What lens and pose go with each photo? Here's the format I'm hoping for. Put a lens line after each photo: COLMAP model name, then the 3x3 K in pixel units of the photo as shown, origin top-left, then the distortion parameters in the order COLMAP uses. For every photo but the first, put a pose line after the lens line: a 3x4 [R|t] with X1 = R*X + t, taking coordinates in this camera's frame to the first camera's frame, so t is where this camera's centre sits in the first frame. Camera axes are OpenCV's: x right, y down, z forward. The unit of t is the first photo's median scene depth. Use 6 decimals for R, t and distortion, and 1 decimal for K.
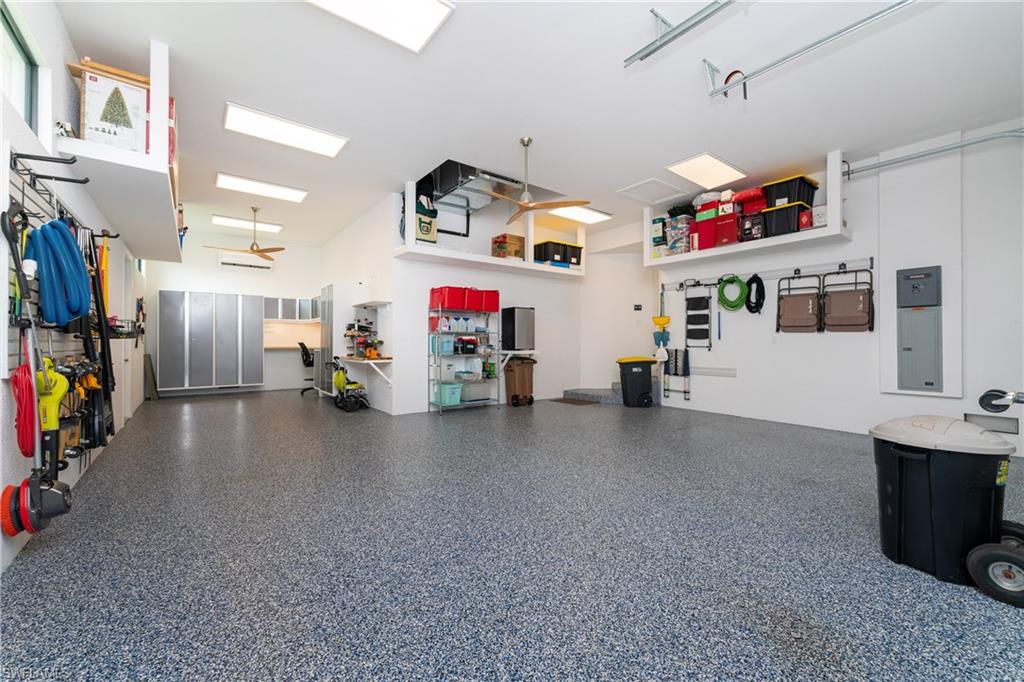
lens RADIAL K [[412.5, 0, 493.5], [0, 412.5, 339.4], [0, 0, 1]] dist [0.002702, 0.000536]
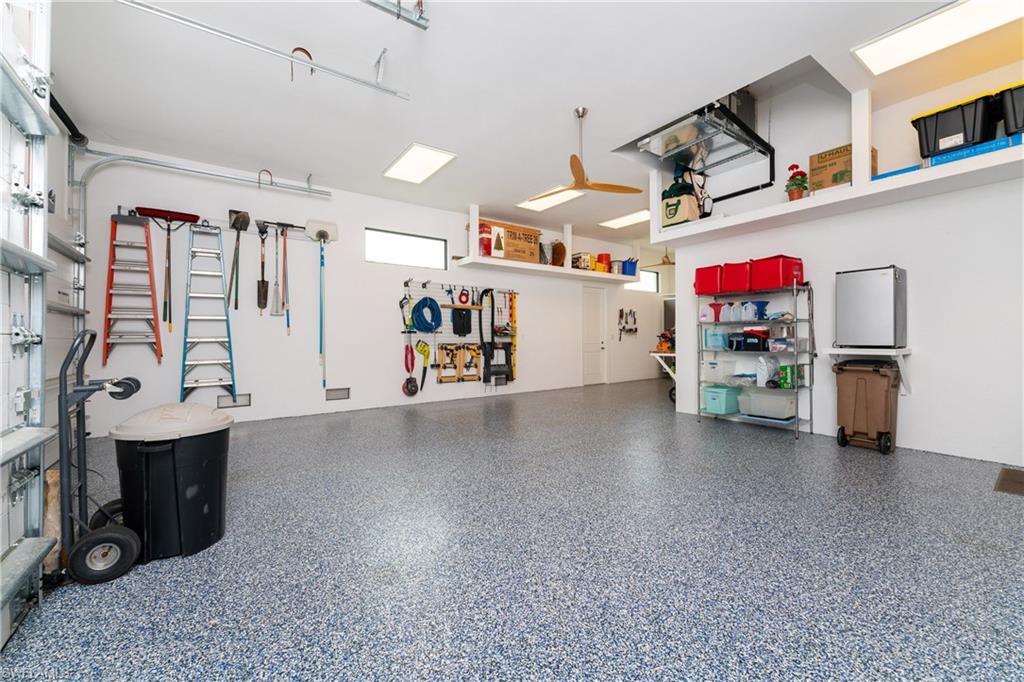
lens RADIAL K [[416.5, 0, 525.9], [0, 416.5, 335.6], [0, 0, 1]] dist [0.000694, 0.000156]
pose [[-0.005606, -0.010563, -0.999928, 0.651760], [0.014394, 0.999840, -0.010643, 0.010262], [0.999881, -0.014452, -0.005454, 0.581164]]
